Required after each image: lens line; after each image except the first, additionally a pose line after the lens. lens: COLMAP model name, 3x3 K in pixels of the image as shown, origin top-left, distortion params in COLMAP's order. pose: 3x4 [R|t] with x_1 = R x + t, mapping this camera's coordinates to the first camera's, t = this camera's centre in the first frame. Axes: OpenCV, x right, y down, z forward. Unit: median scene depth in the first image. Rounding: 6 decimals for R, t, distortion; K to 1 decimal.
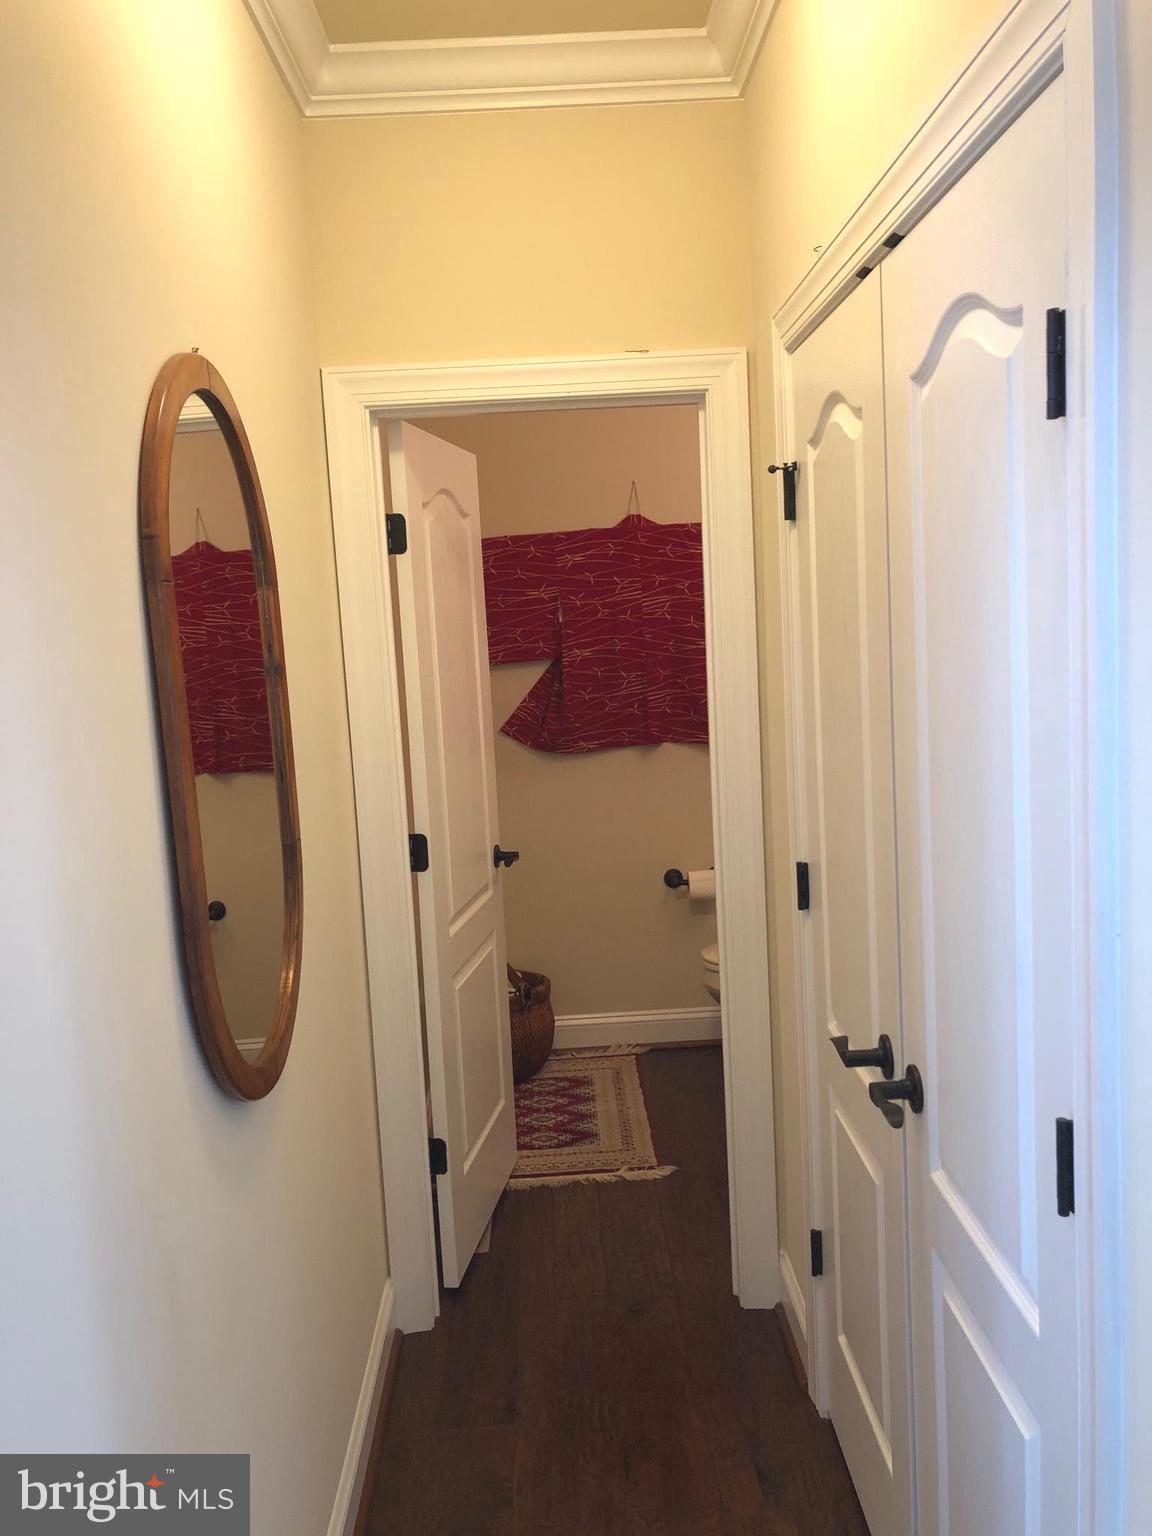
lens RADIAL K [[1250.2, 0, 582.8], [0, 1250.2, 772.8], [0, 0, 1]] dist [0.049334, -0.067284]
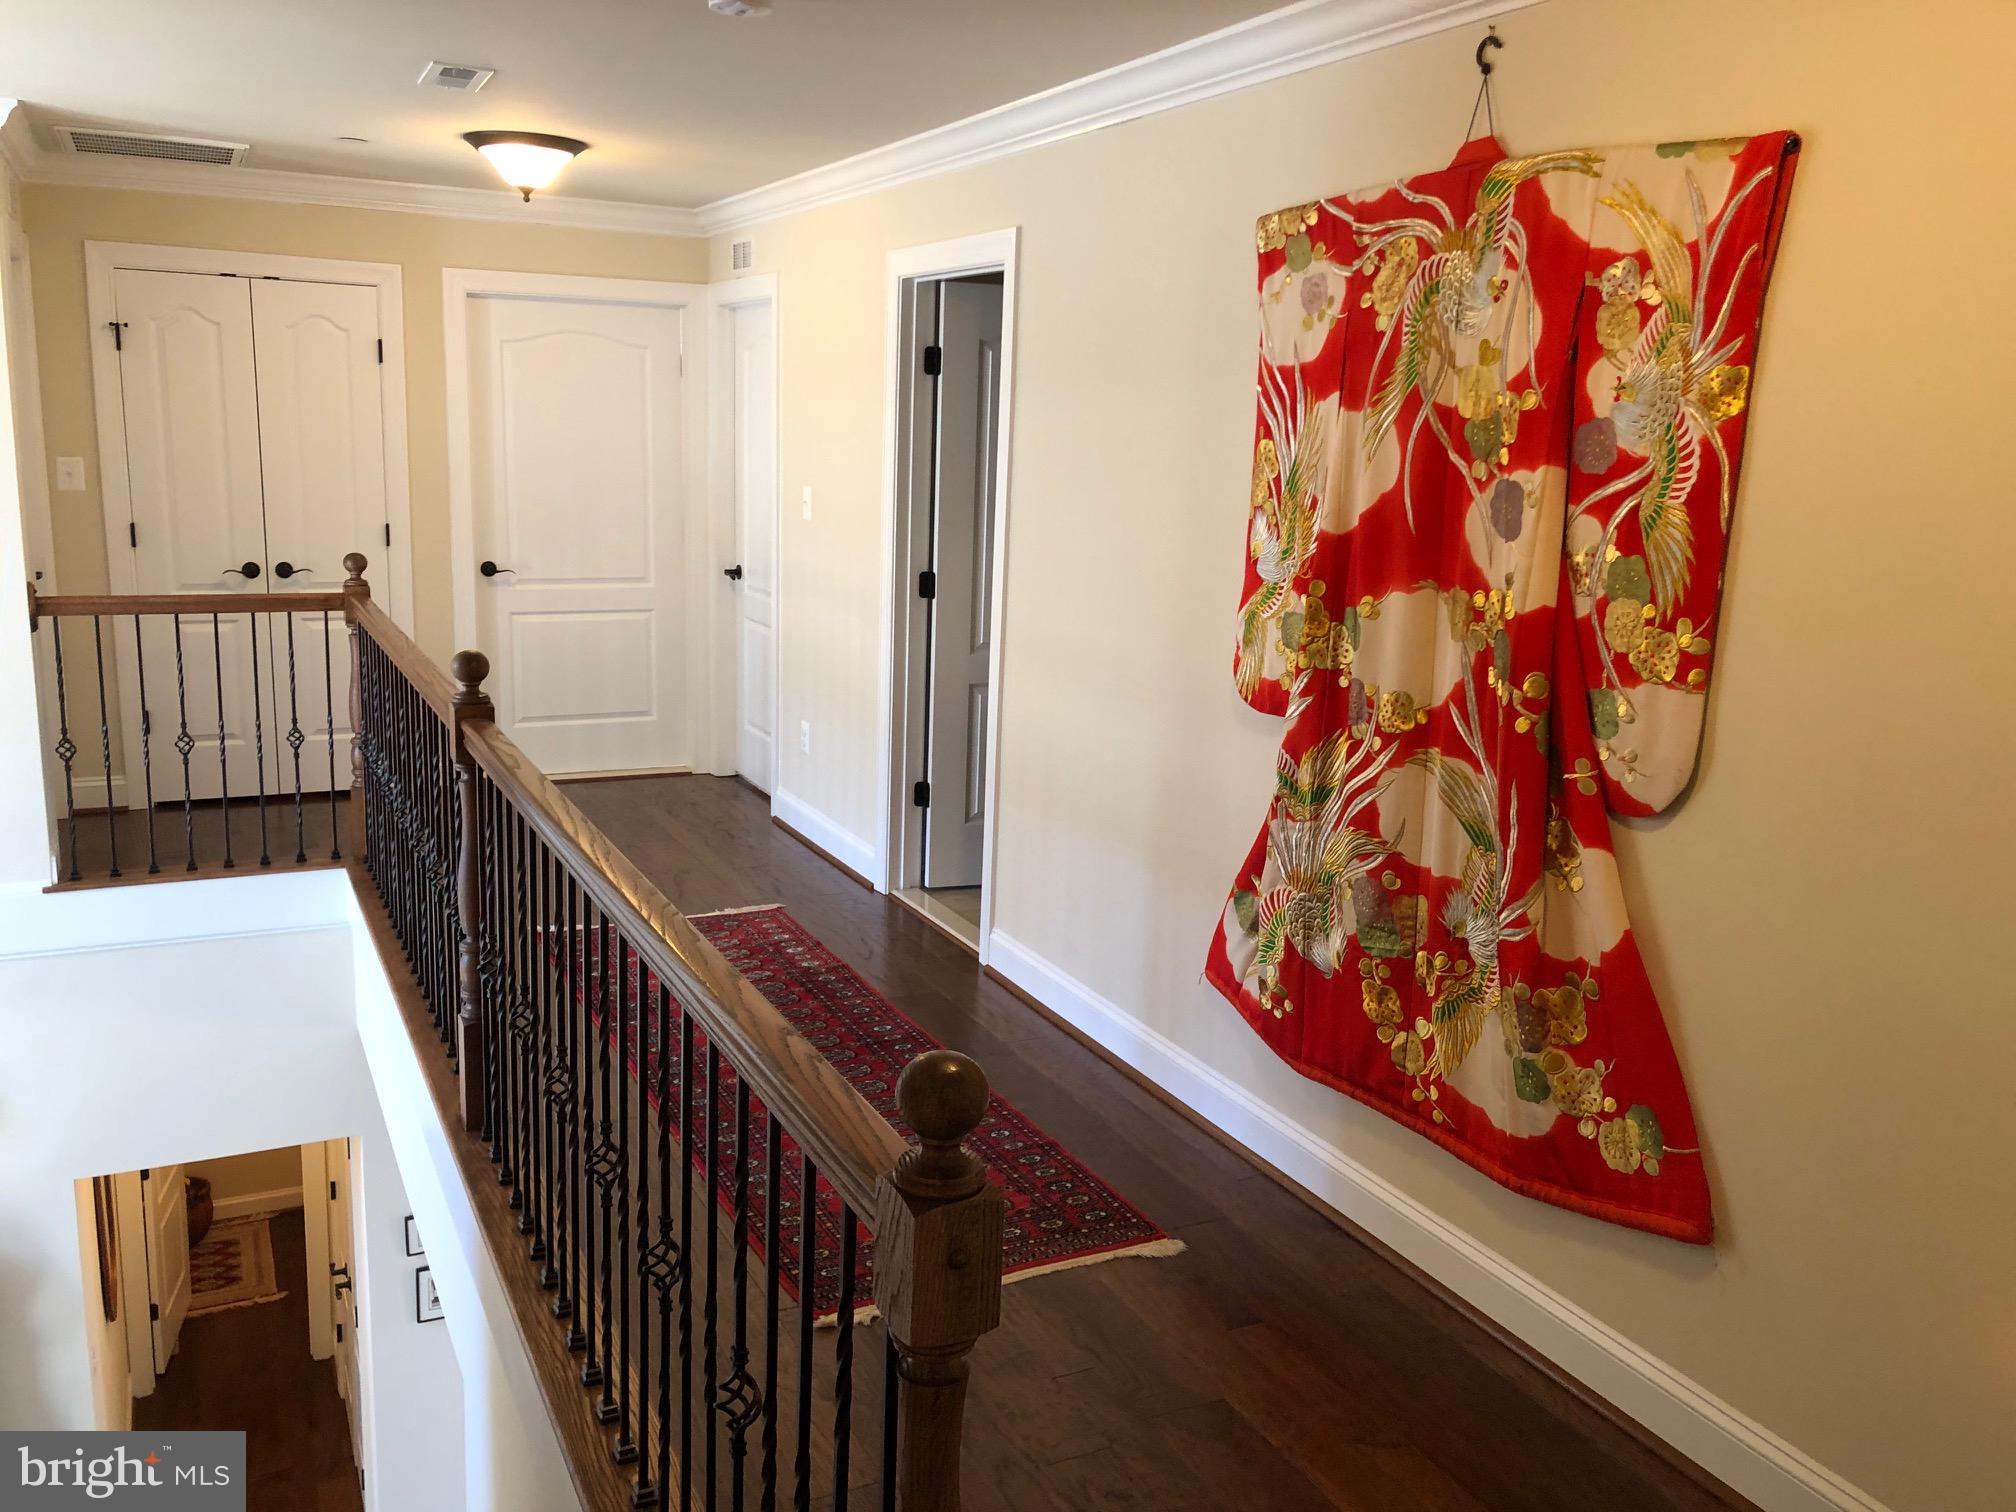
lens RADIAL K [[1640.8, 0, 995.5], [0, 1640.8, 756.6], [0, 0, 1]] dist [0.049334, -0.067284]
pose [[0.908913, 0.001433, 0.416983, 0.003452], [-0.030769, 0.997499, 0.063639, -0.620440], [-0.415848, -0.070672, 0.906684, -1.492122]]
